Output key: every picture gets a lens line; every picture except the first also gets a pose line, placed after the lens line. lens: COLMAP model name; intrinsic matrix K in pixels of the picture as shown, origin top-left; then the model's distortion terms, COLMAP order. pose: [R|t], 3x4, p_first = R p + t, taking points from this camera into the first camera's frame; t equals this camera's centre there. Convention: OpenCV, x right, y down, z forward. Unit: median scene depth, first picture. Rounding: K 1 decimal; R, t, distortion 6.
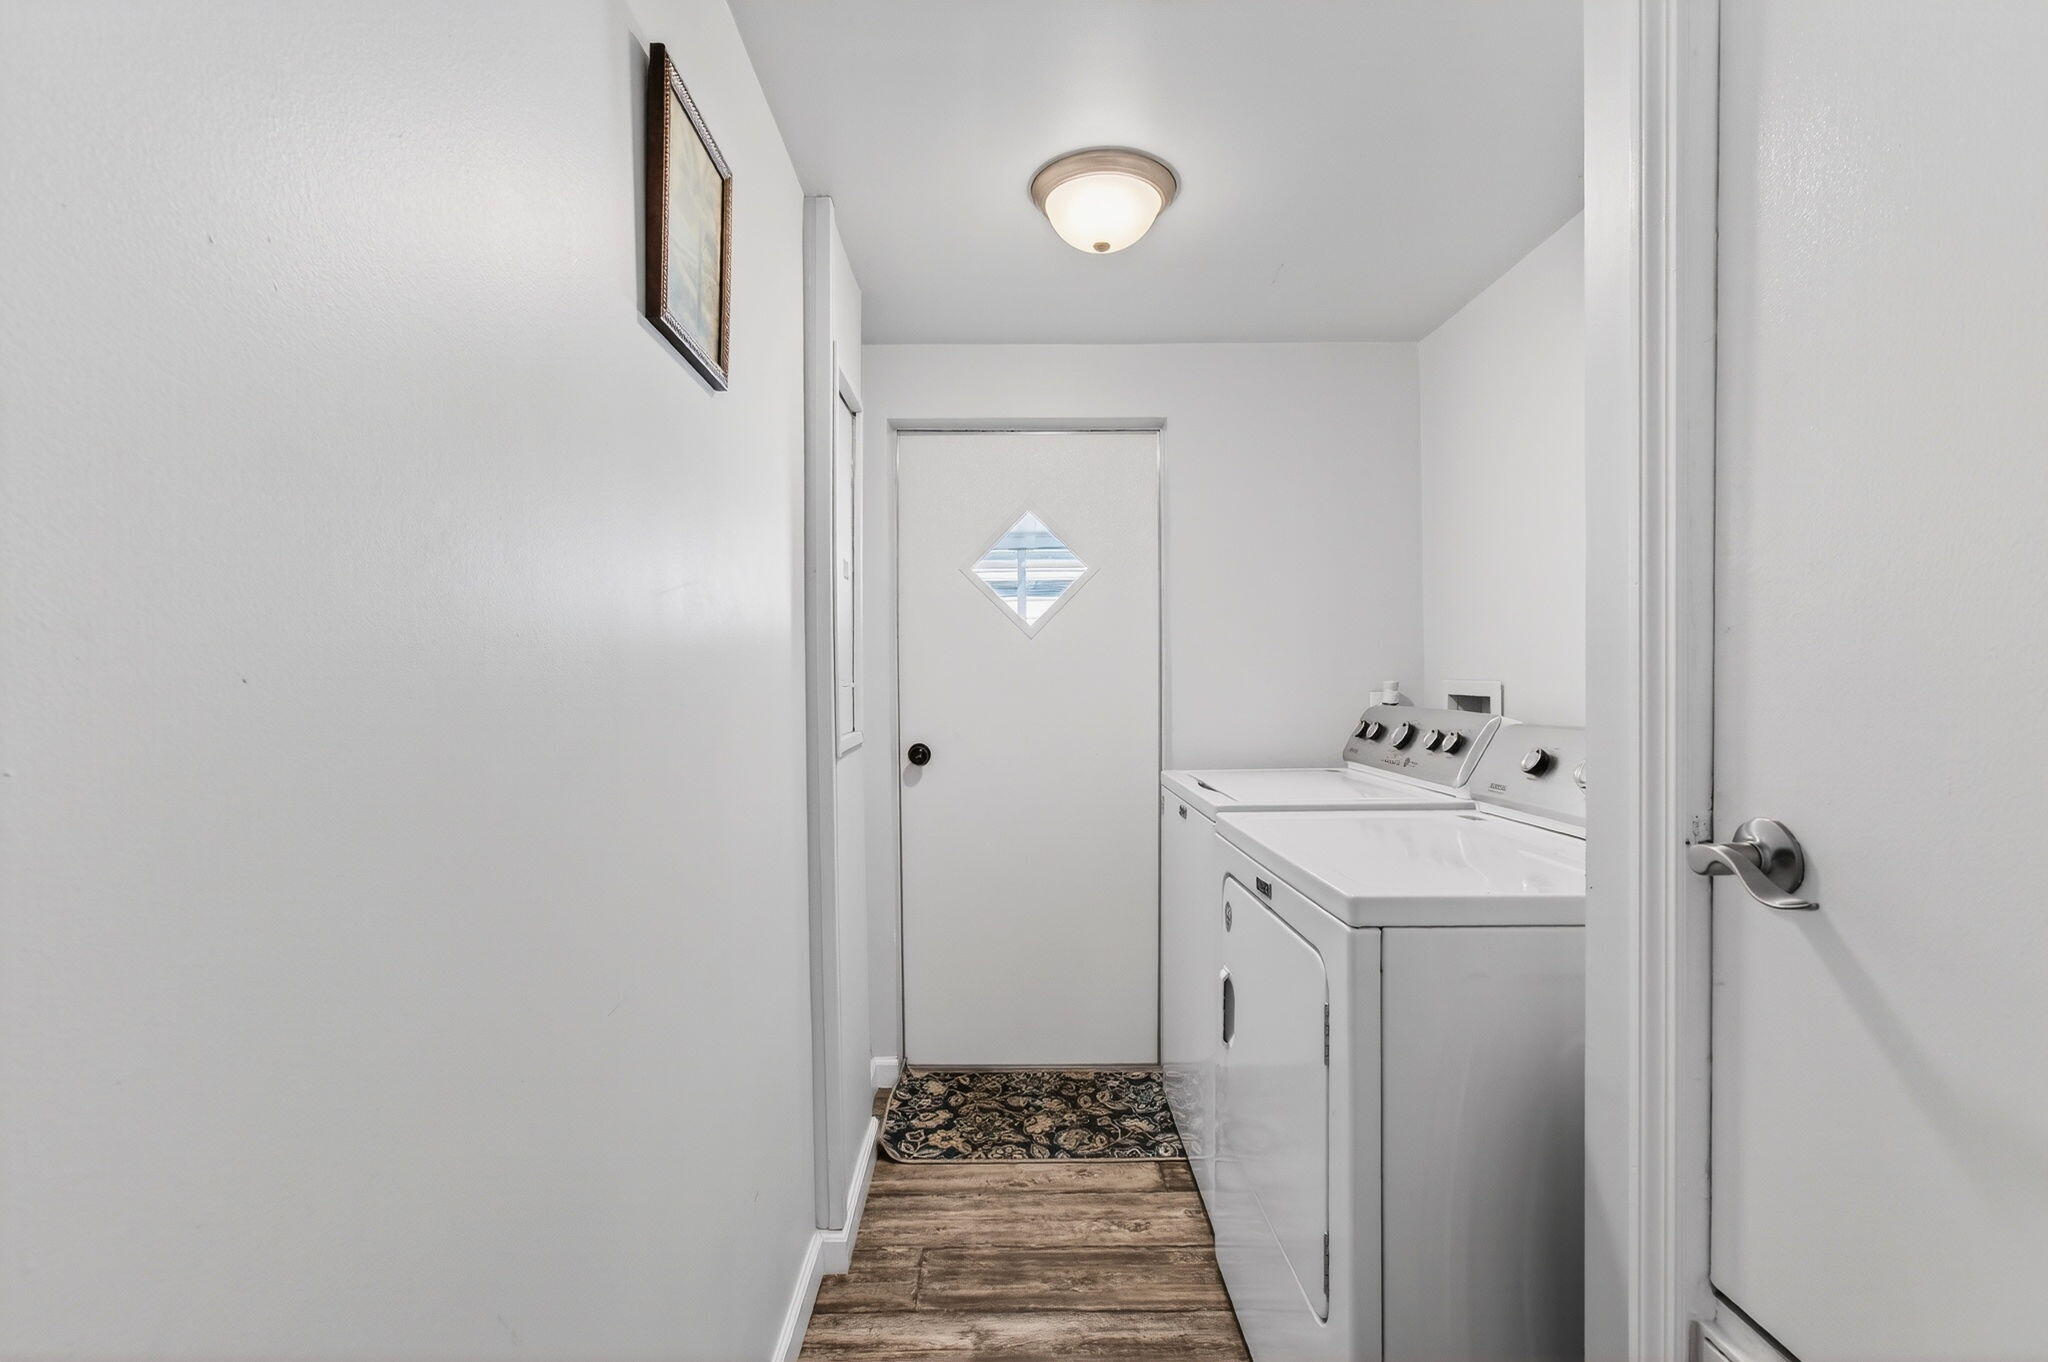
lens RADIAL K [[928.5, 0, 949.1], [0, 928.5, 659.9], [0, 0, 1]] dist [-0.011523, 0.002567]
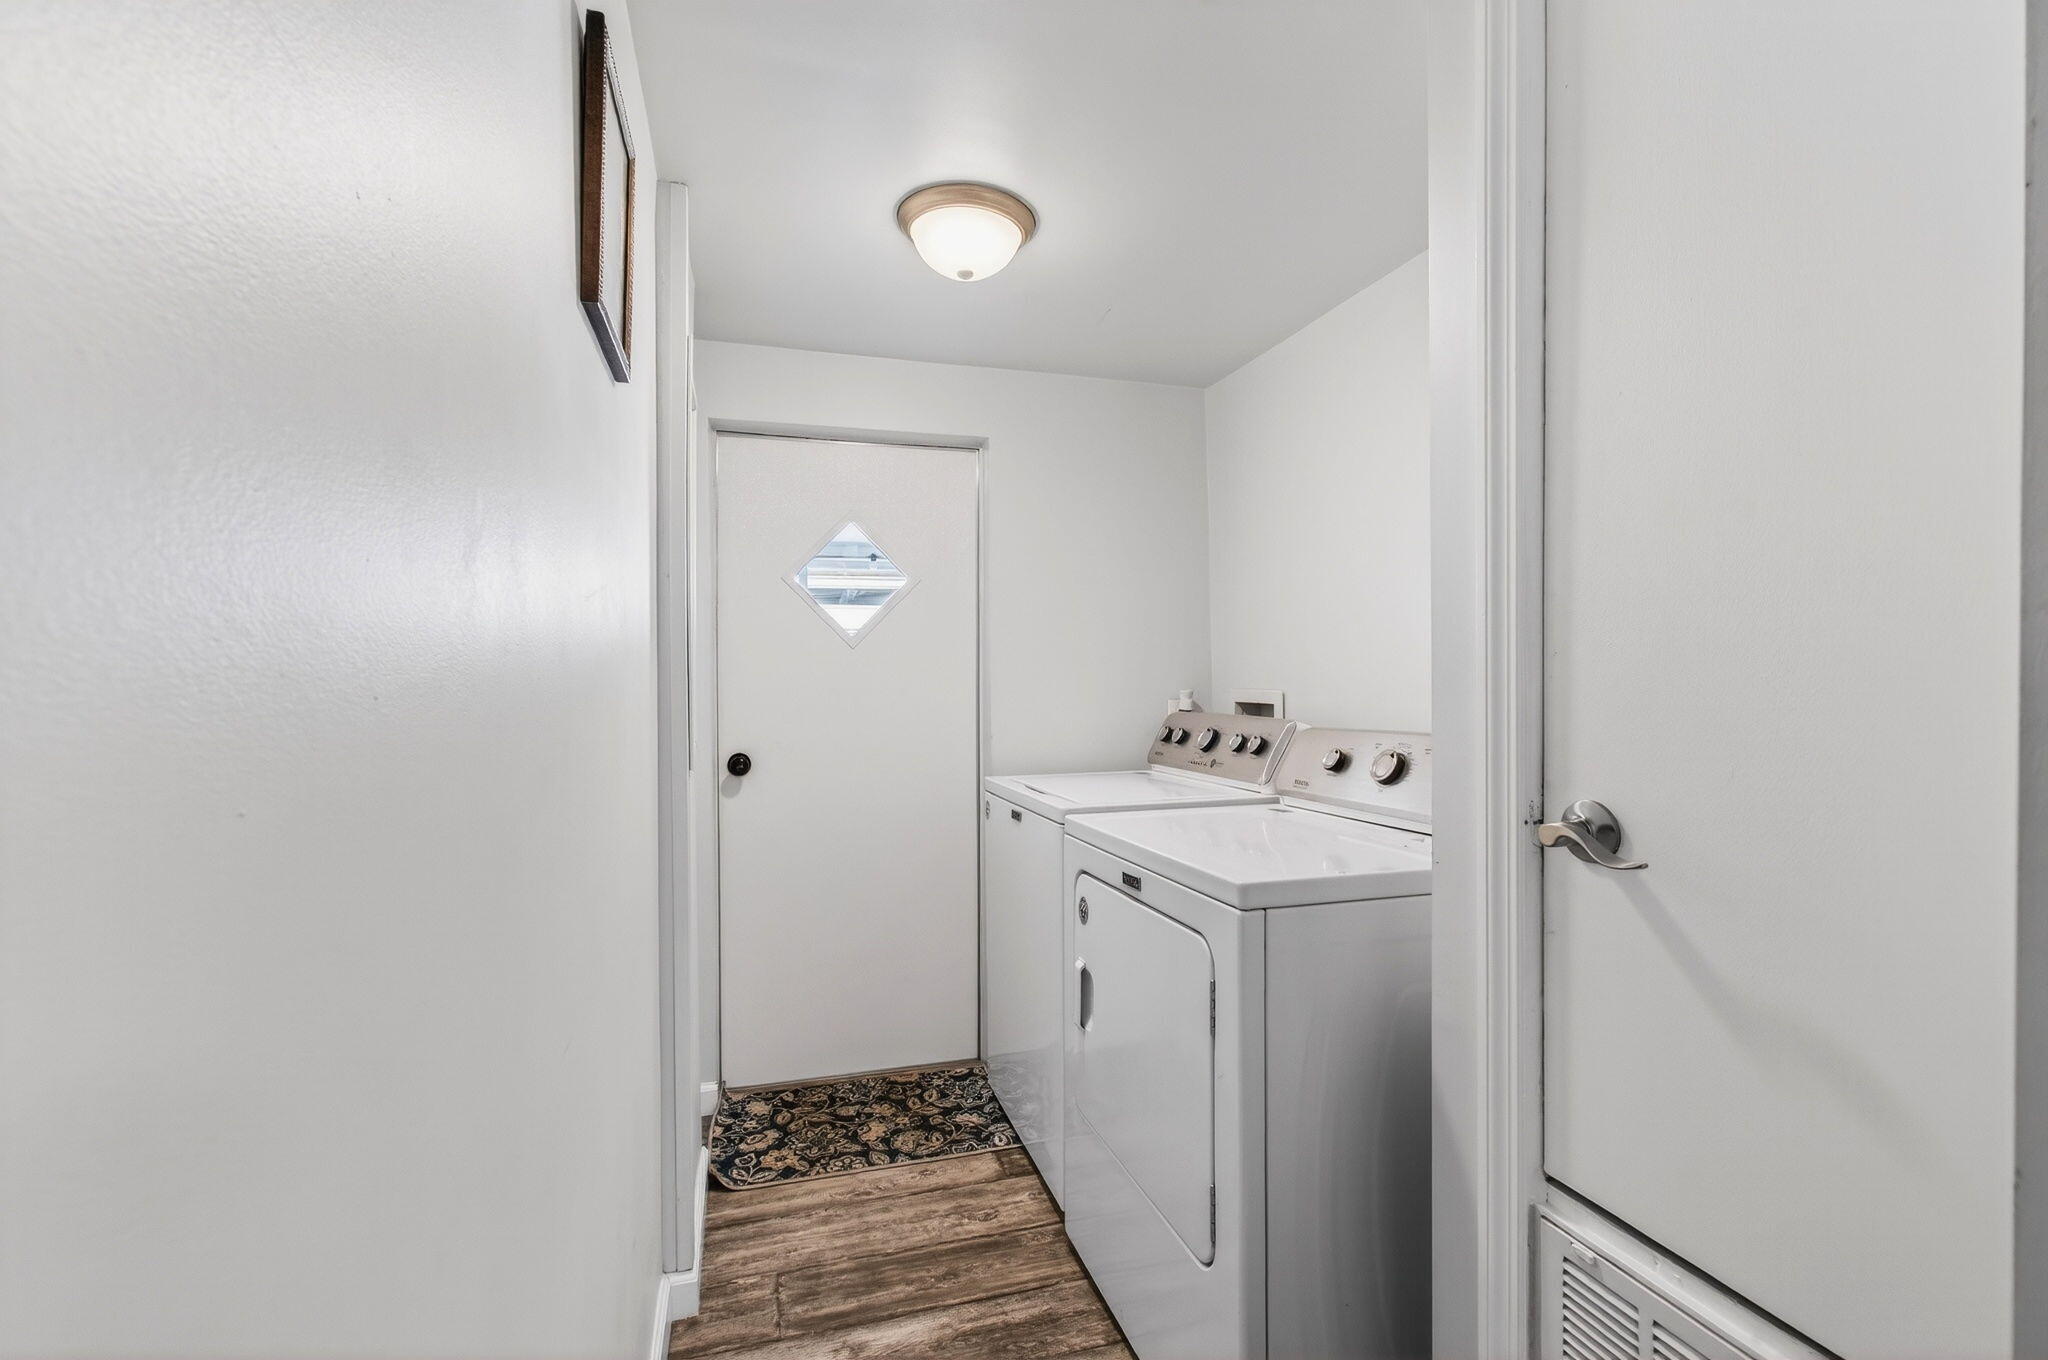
lens RADIAL K [[928.5, 0, 971.1], [0, 928.5, 655.3], [0, 0, 1]] dist [-0.011523, 0.002567]
pose [[0.957061, 0.011438, 0.289661, -0.122760], [-0.007994, 0.999883, -0.013070, -0.003497], [-0.289777, 0.010193, 0.957040, 0.003602]]
